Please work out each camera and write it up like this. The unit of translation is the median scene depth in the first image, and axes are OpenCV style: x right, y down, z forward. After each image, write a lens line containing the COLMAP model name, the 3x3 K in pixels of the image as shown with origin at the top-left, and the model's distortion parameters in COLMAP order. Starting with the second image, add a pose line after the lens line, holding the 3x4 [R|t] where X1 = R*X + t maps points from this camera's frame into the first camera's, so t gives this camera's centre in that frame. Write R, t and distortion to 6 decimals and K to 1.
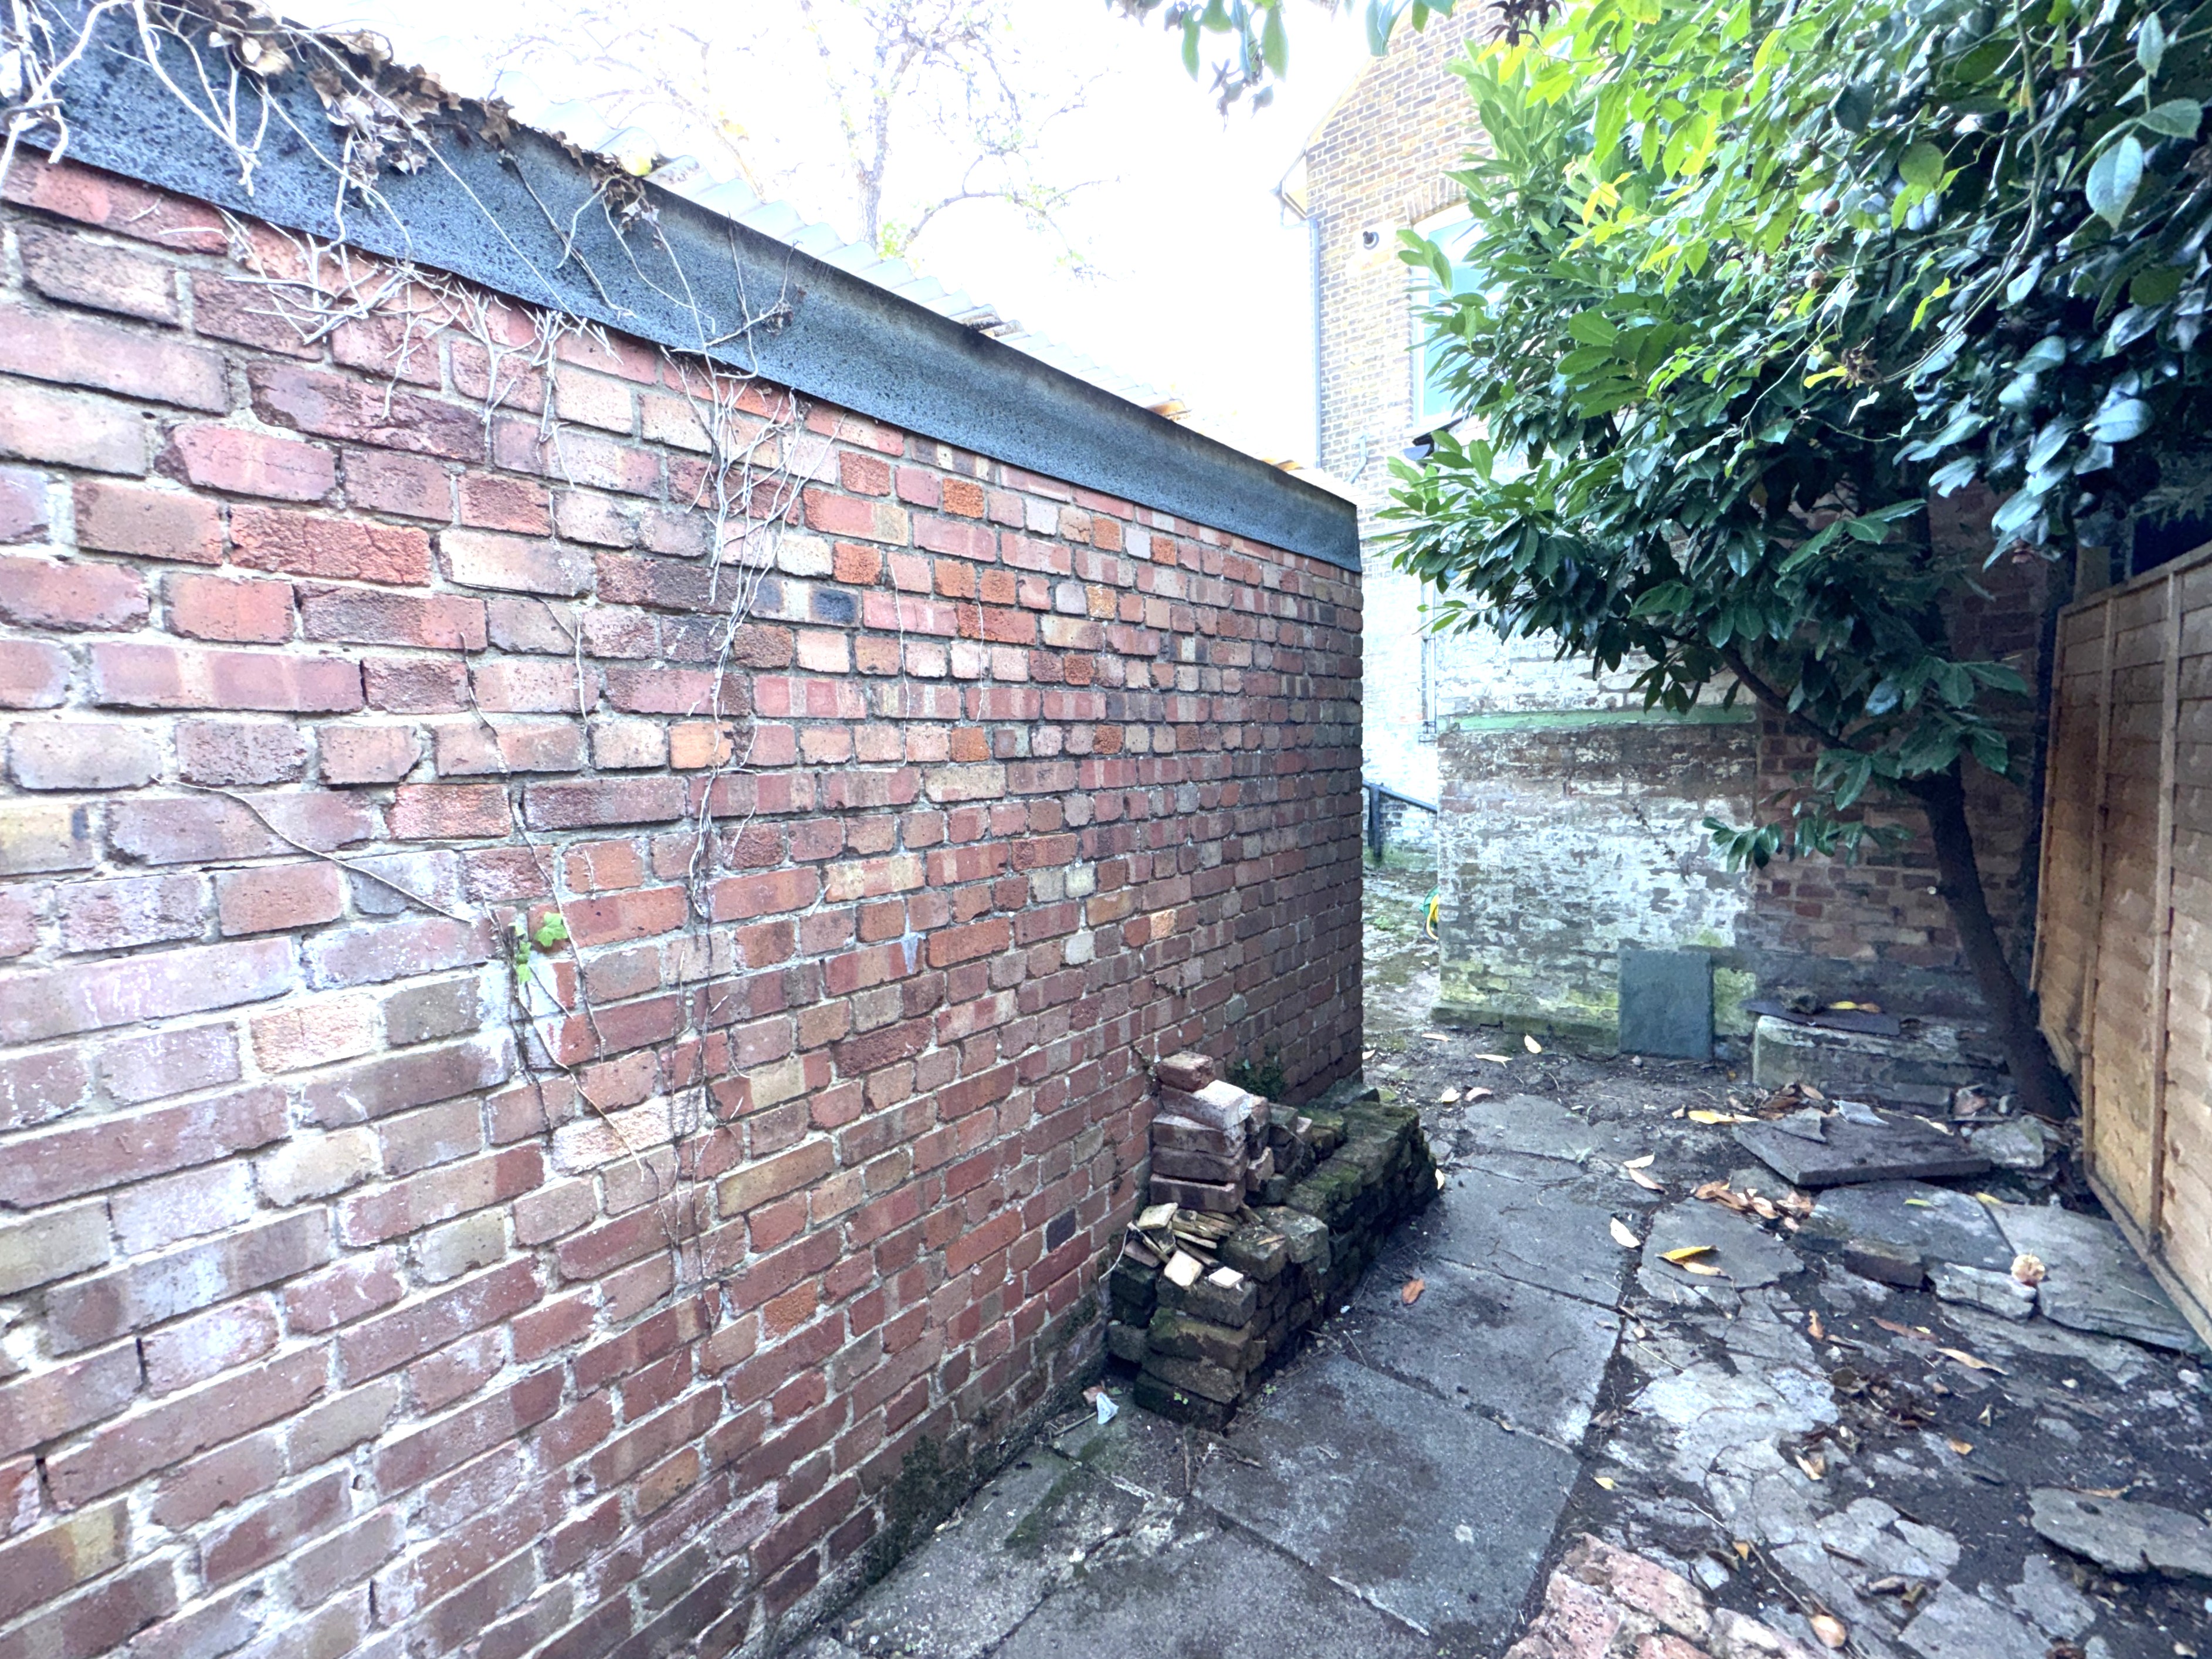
lens RADIAL K [[902.8, 0, 1112.6], [0, 902.8, 818.9], [0, 0, 1]] dist [-0.003132, 0.000490]
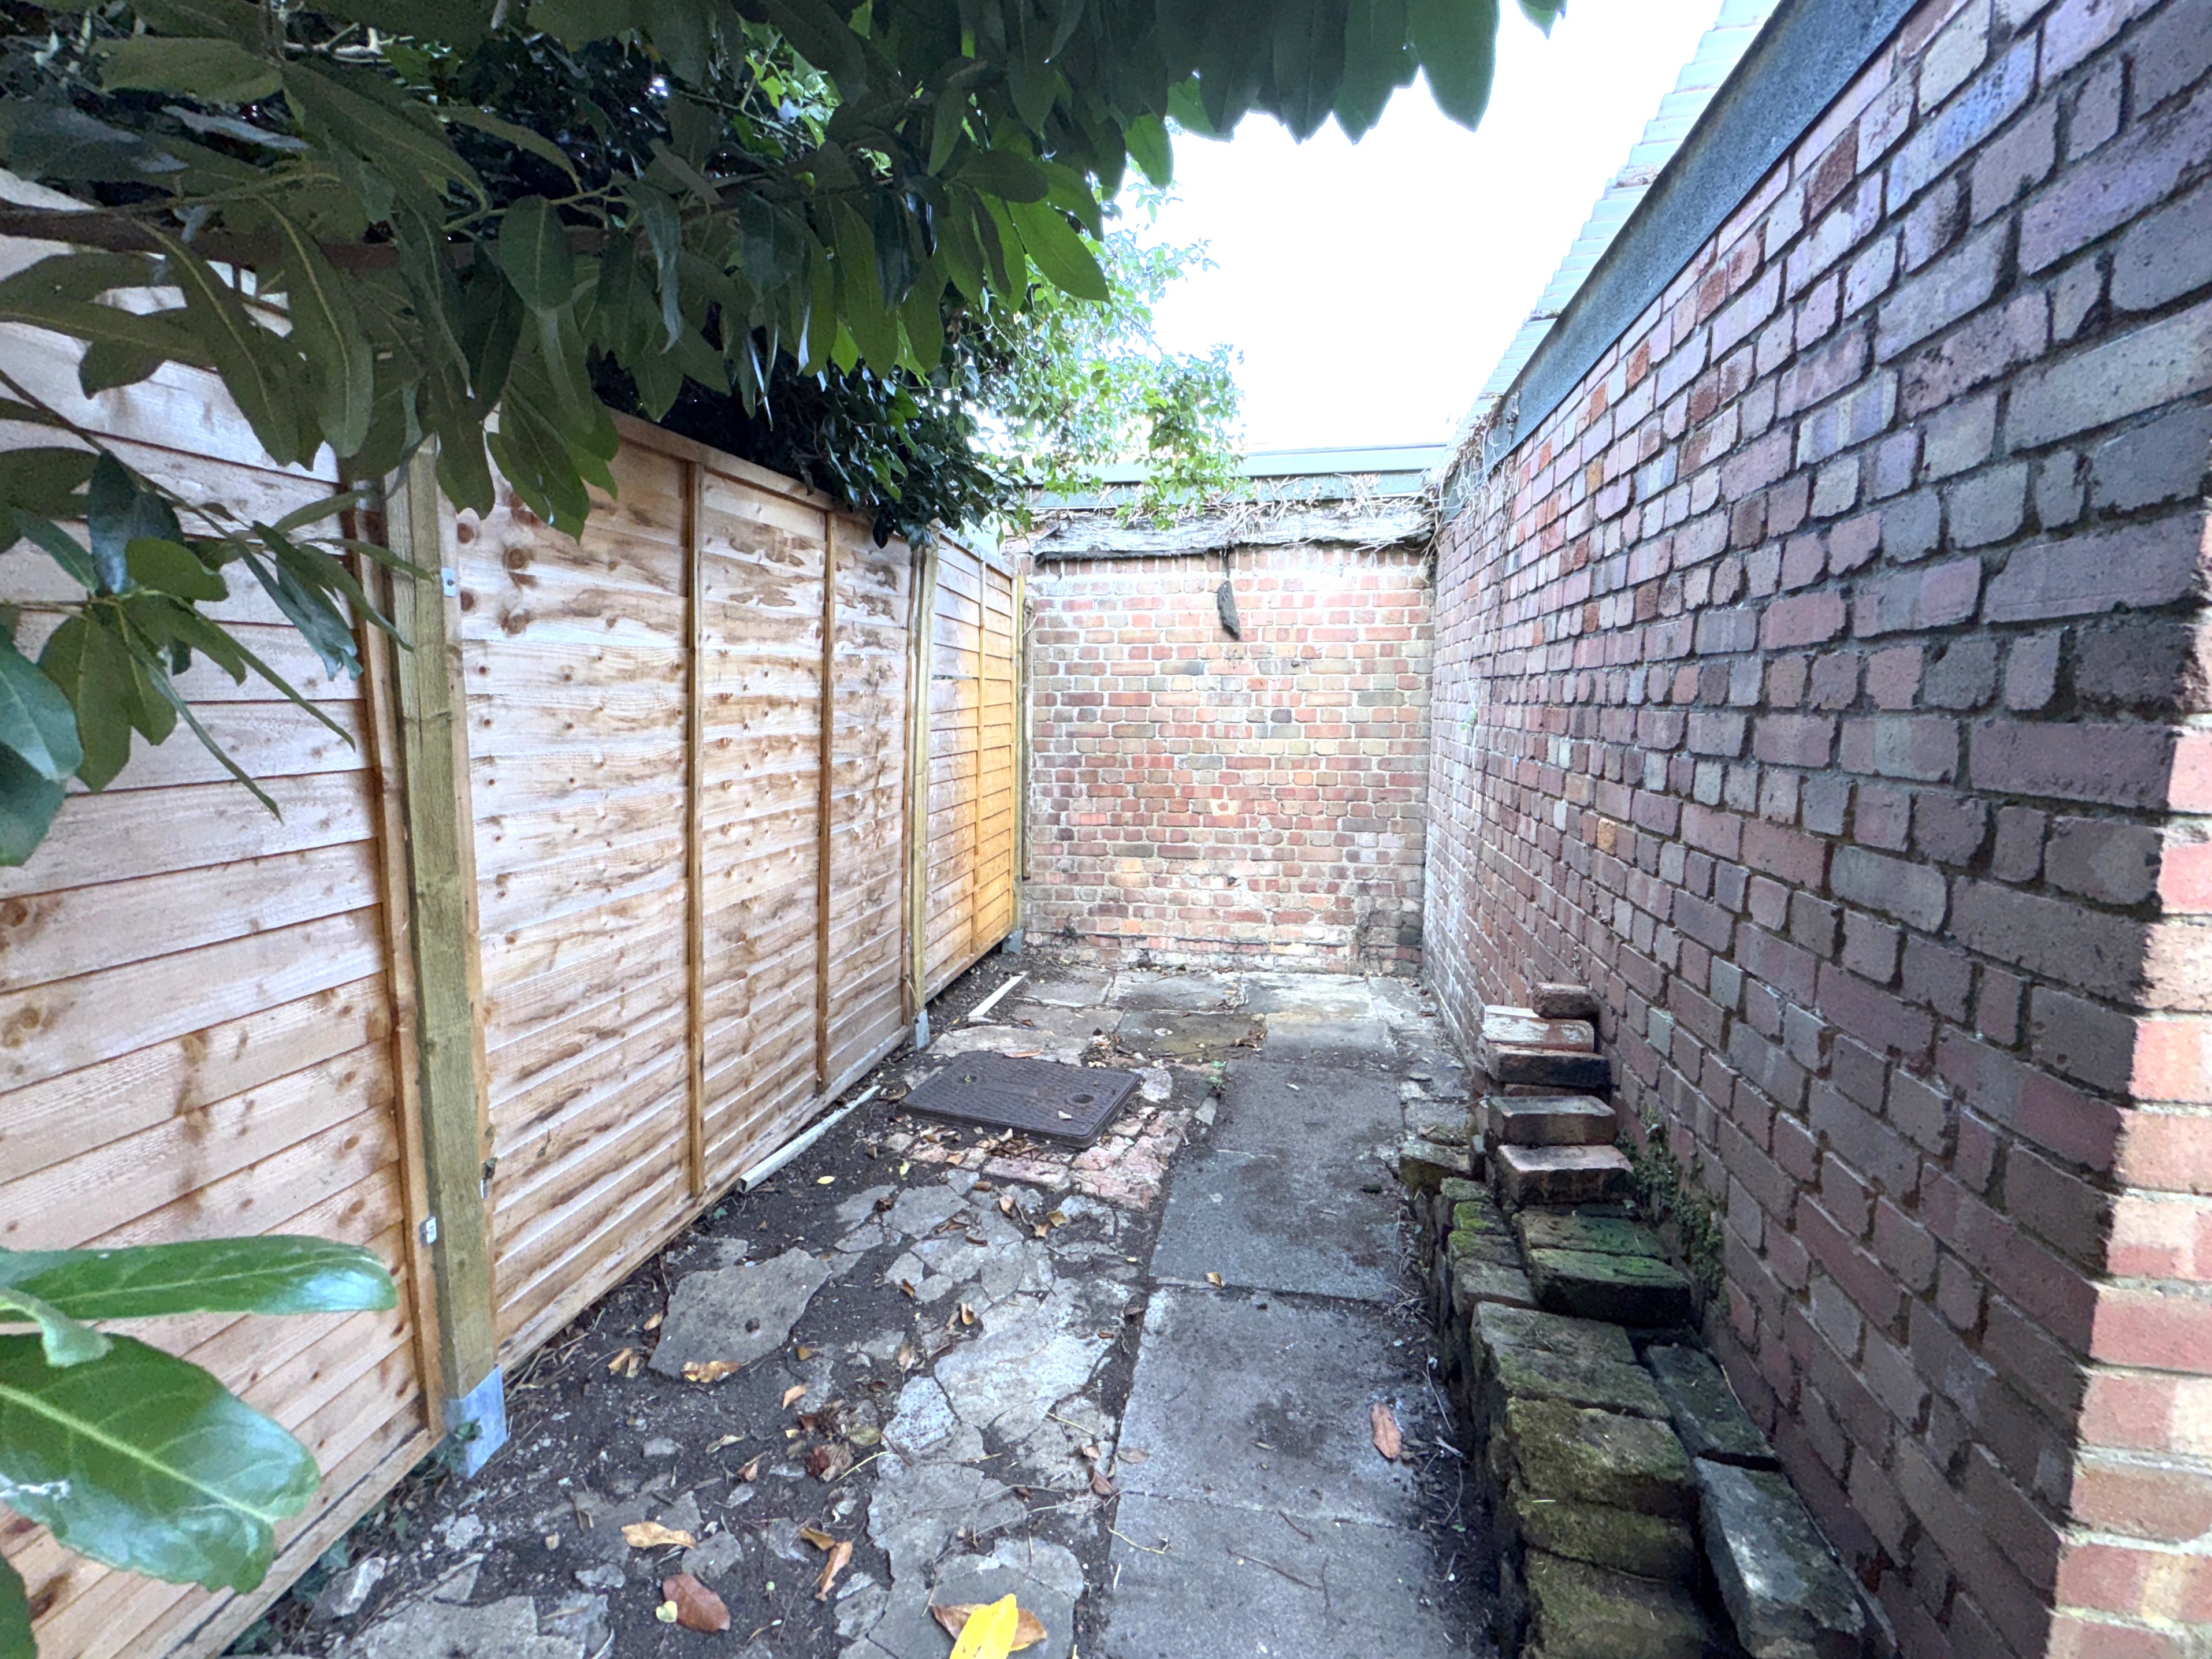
lens RADIAL K [[997.8, 0, 1106.9], [0, 997.8, 833.0], [0, 0, 1]] dist [0.000027, 0.000004]
pose [[-0.883528, 0.080941, -0.461332, 1.069923], [-0.016298, 0.979045, 0.202989, -0.077316], [0.468095, 0.186865, -0.863695, 1.900181]]
